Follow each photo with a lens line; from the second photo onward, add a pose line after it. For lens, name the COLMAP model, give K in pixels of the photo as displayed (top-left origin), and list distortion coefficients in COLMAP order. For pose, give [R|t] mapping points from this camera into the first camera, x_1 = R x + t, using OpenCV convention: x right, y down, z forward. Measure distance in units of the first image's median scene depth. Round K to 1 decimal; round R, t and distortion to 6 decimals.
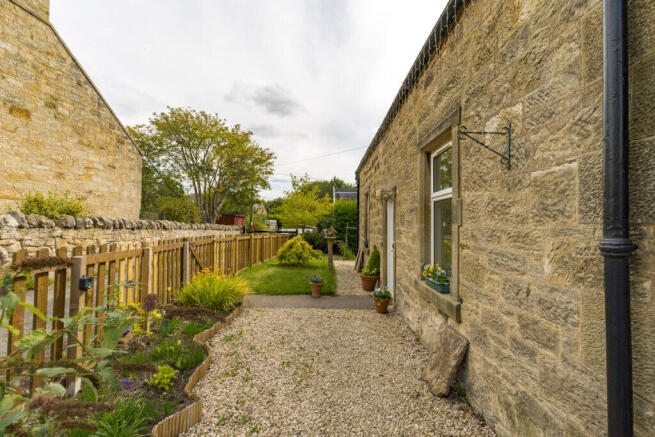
lens RADIAL K [[302.0, 0, 327.5], [0, 302.0, 218.5], [0, 0, 1]] dist [0.000640, 0.000707]
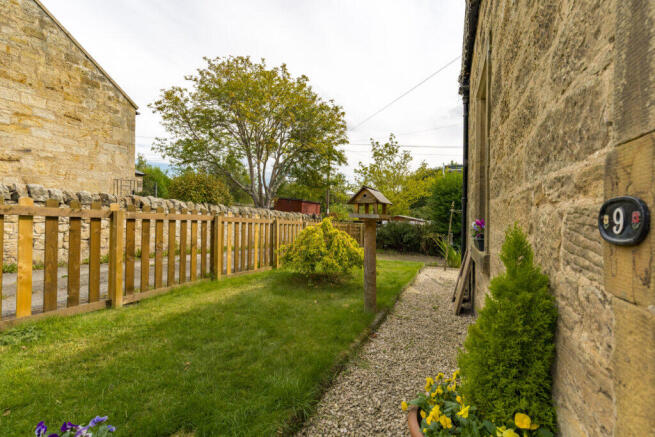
lens RADIAL K [[302.0, 0, 327.5], [0, 302.0, 218.5], [0, 0, 1]] dist [0.000640, 0.000707]
pose [[0.928719, 0.002060, -0.370779, 0.086356], [0.002894, 0.999914, 0.012804, 0.053307], [0.370773, -0.012965, 0.928633, 0.576491]]
